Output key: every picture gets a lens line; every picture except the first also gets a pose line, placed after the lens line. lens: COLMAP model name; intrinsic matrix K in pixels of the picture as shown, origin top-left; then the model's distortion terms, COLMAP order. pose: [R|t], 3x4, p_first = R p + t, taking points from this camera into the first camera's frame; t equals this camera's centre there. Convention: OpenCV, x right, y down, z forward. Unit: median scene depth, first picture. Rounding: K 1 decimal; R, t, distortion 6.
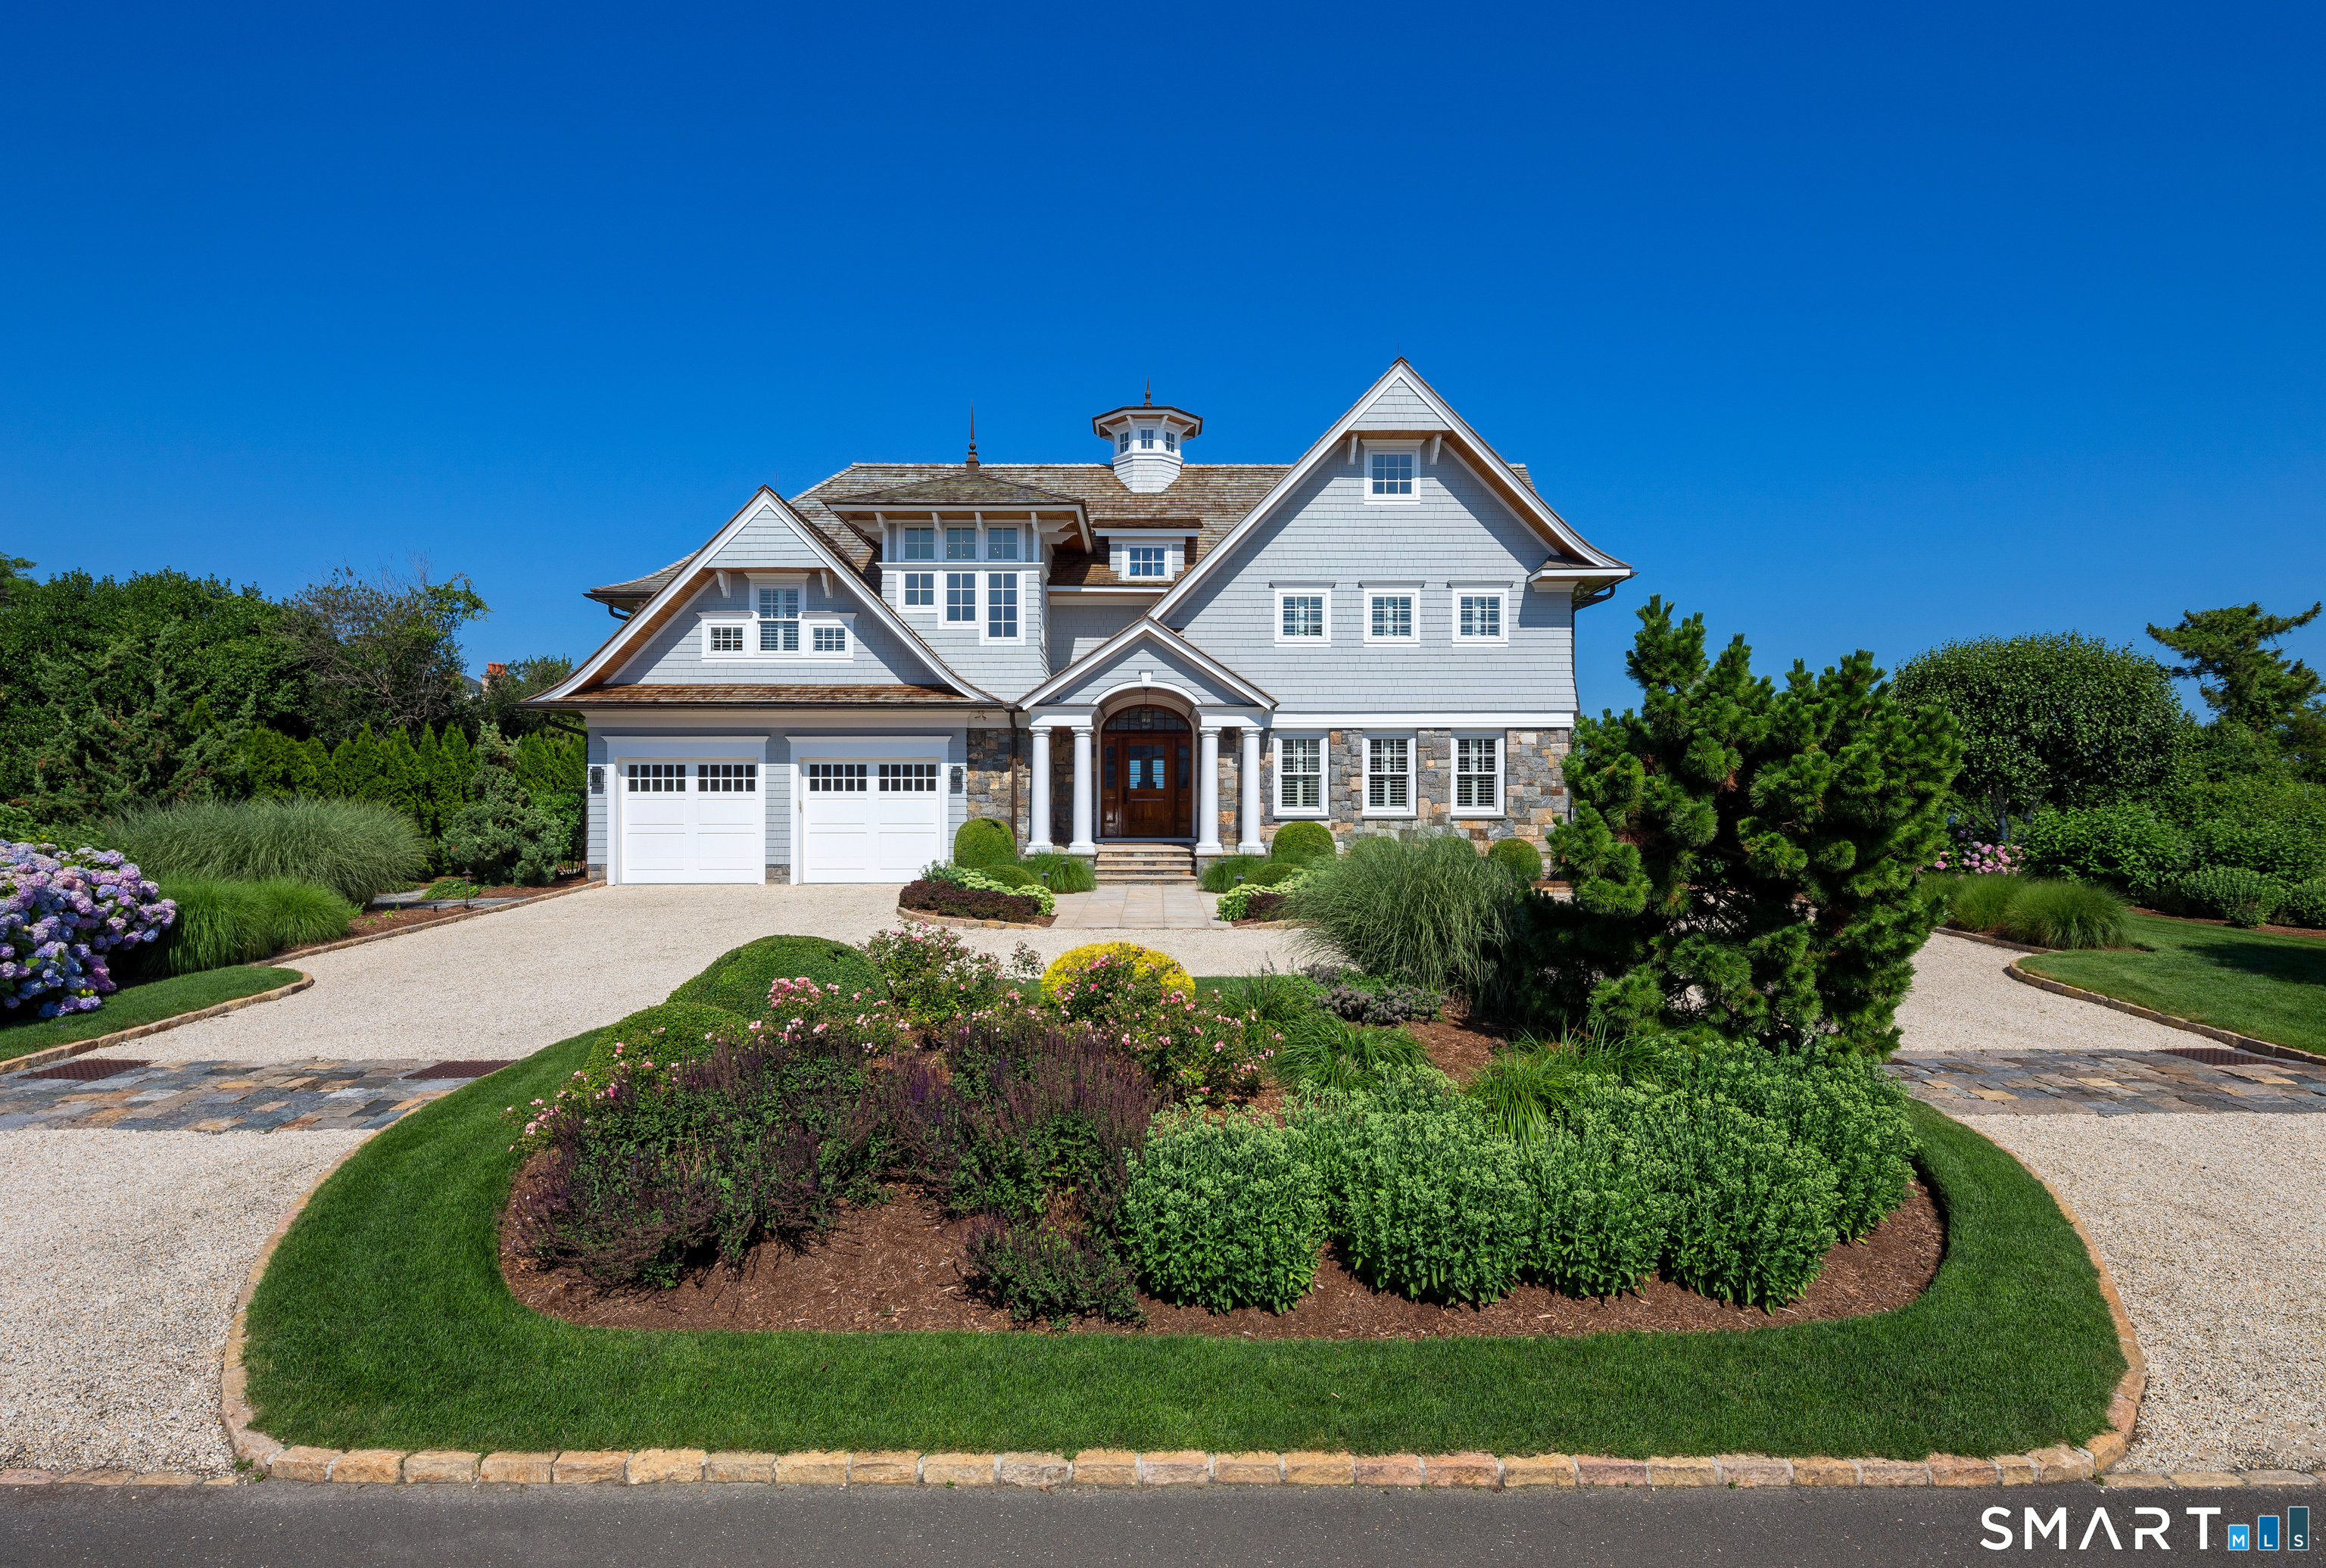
lens RADIAL K [[1157.1, 0, 1152.5], [0, 1157.1, 788.0], [0, 0, 1]] dist [-0.000686, 0.000008]
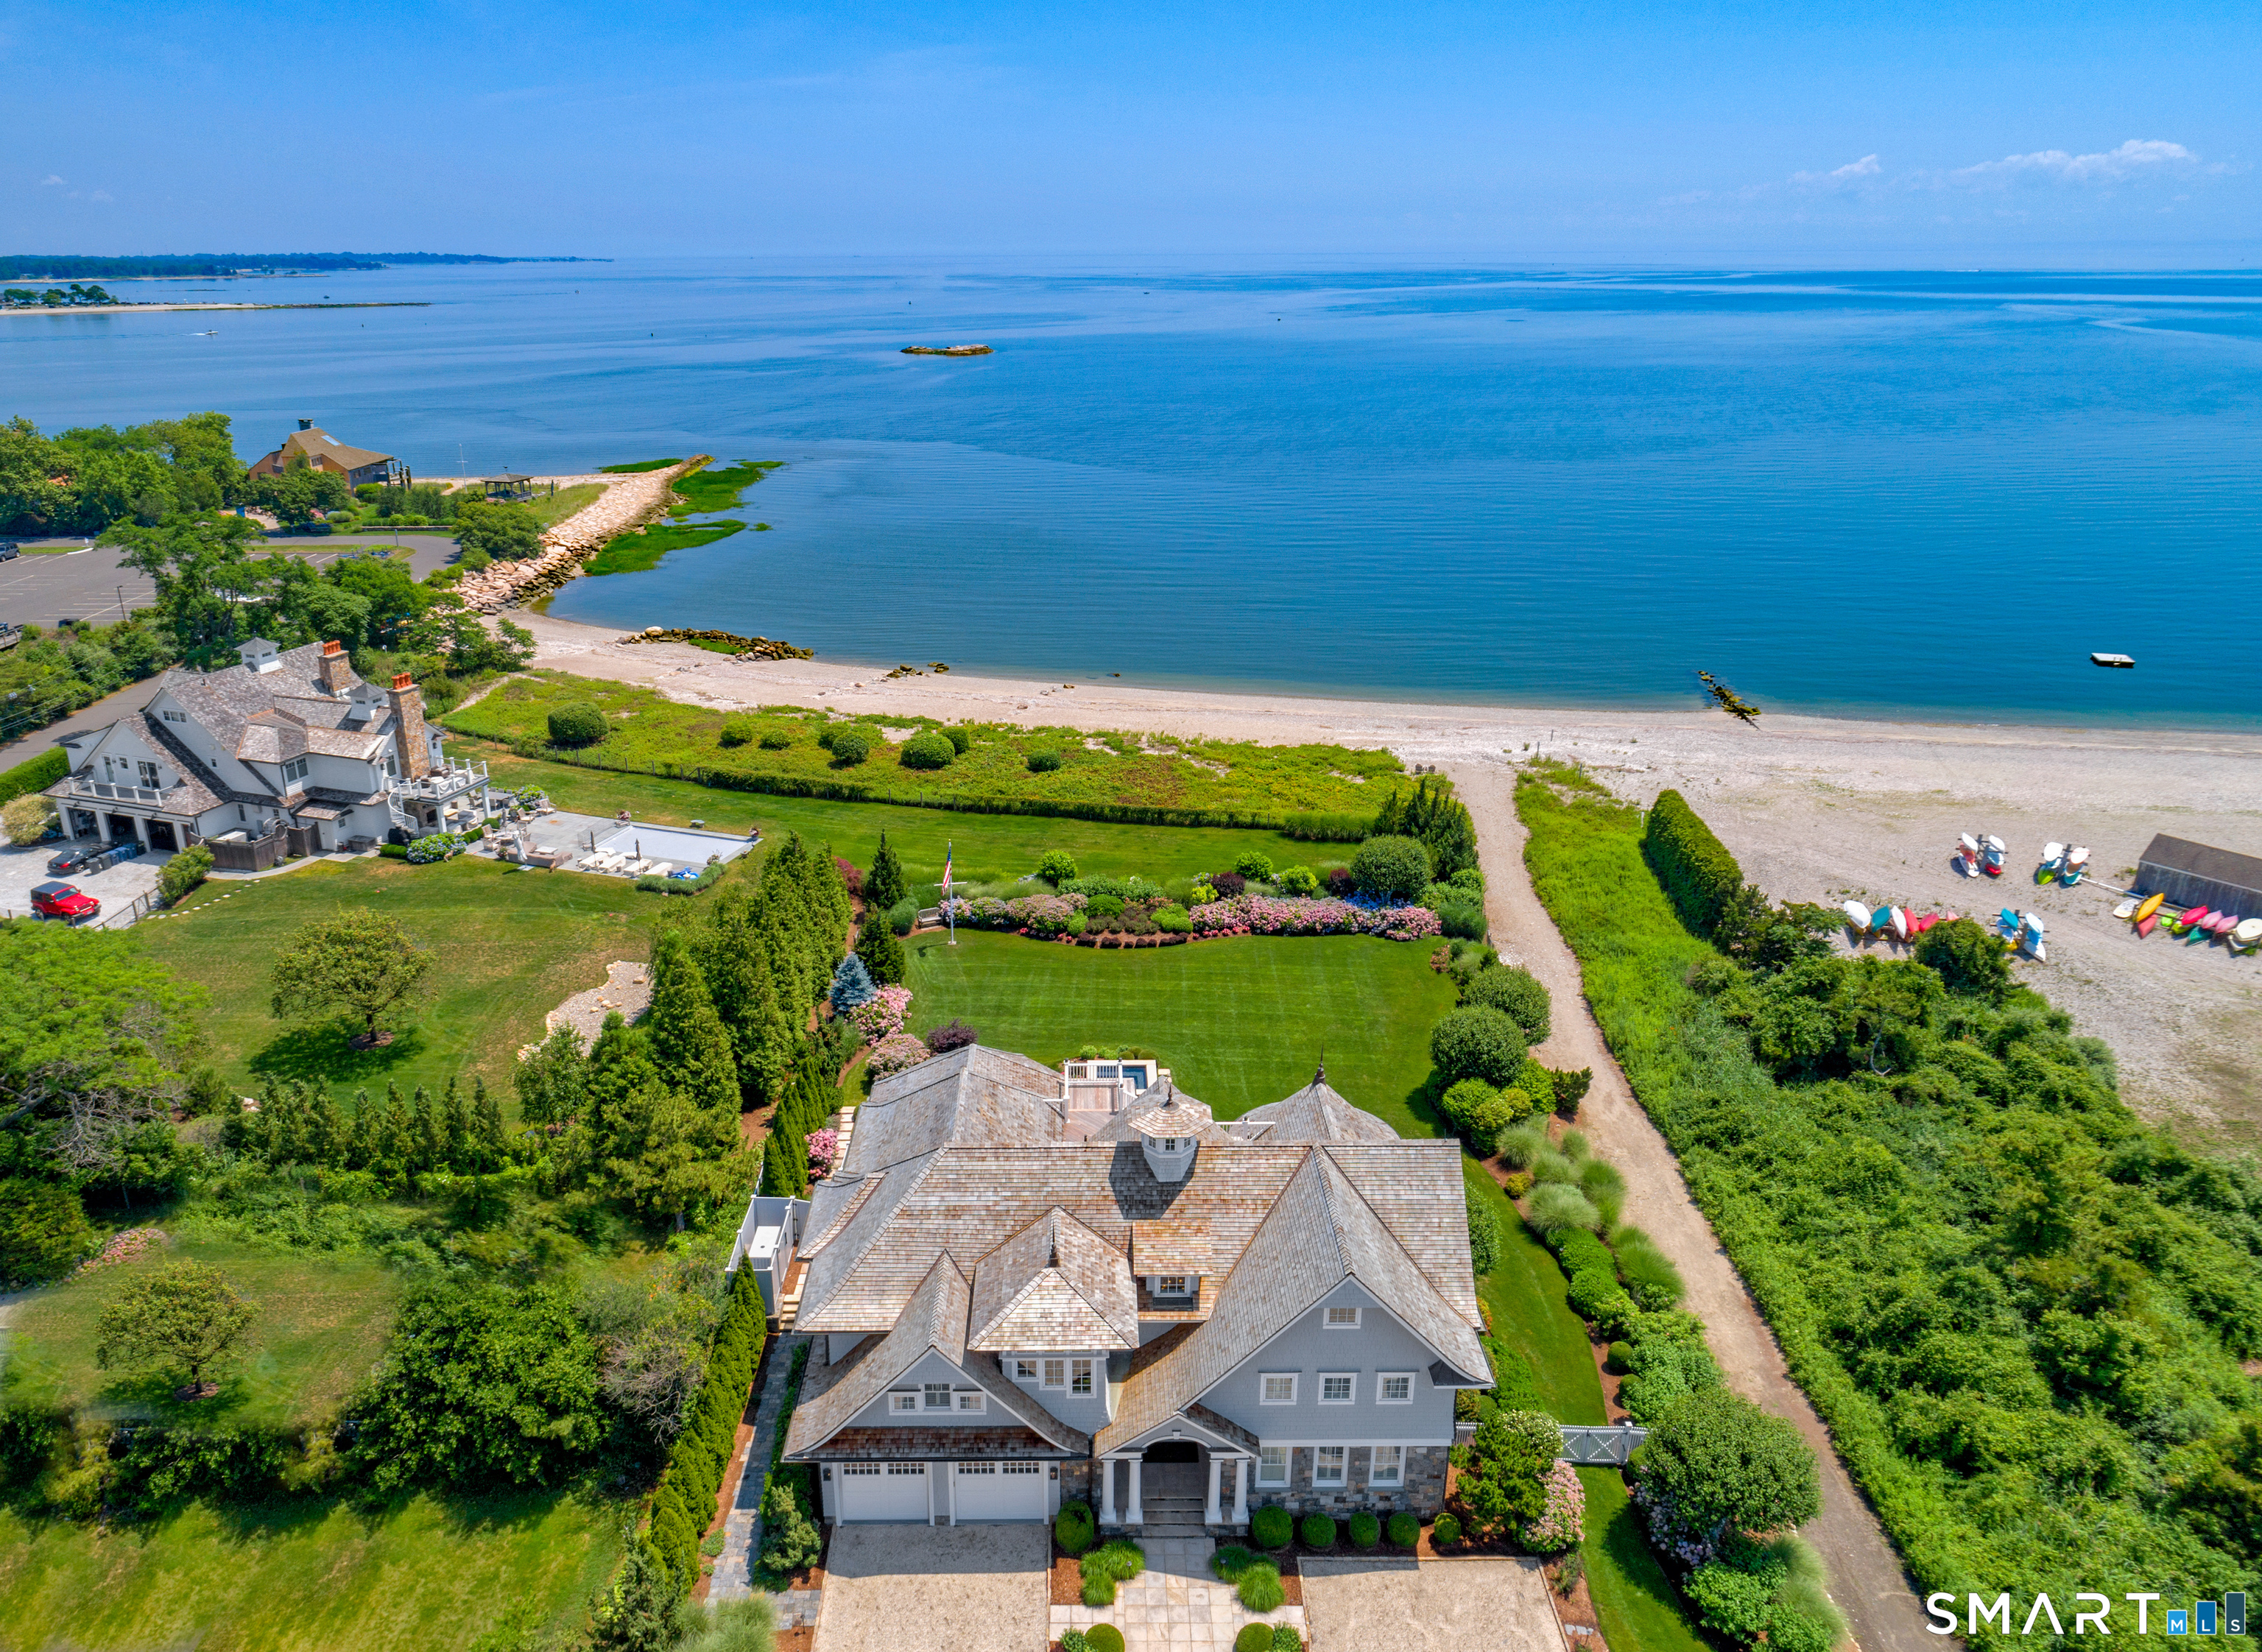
lens RADIAL K [[1481.9, 0, 1124.4], [0, 1481.9, 883.0], [0, 0, 1]] dist [0.005500, 0.002176]
pose [[0.999932, 0.007230, -0.009193, -0.060454], [-0.003447, 0.933294, 0.359096, -1.477372], [0.011177, -0.359040, 0.933255, -0.591907]]
